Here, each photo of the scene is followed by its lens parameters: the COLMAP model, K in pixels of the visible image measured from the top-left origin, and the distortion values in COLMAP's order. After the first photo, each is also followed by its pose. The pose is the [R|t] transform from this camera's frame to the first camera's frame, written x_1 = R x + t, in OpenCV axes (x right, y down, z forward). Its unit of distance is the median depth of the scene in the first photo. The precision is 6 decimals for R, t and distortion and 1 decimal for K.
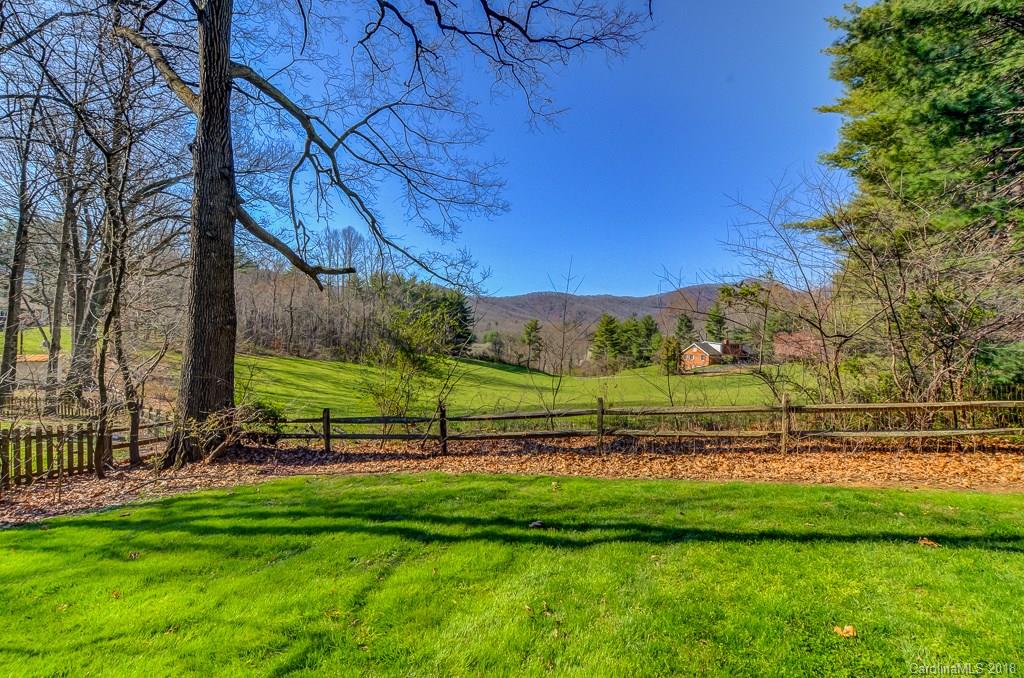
lens RADIAL K [[450.9, 0, 512.5], [0, 450.9, 340.4], [0, 0, 1]] dist [-0.015960, 0.000111]
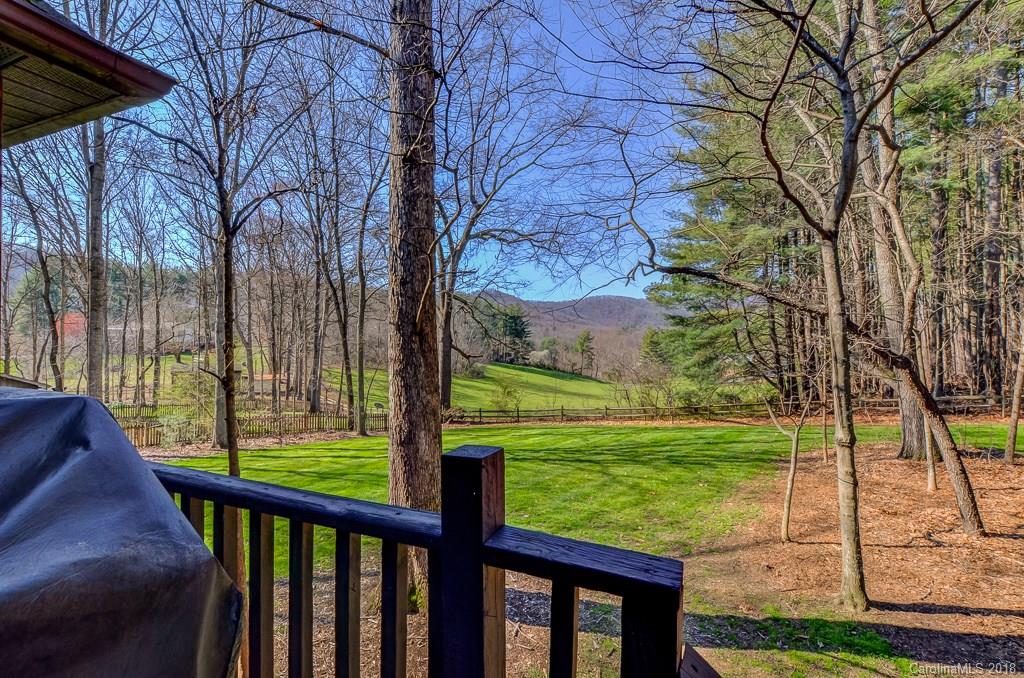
lens RADIAL K [[450.9, 0, 512.6], [0, 450.9, 338.7], [0, 0, 1]] dist [-0.015960, 0.000111]
pose [[0.991664, -0.009527, -0.128496, 0.010048], [0.008009, 0.999892, -0.012326, -0.014692], [0.128600, 0.011194, 0.991633, -0.100382]]
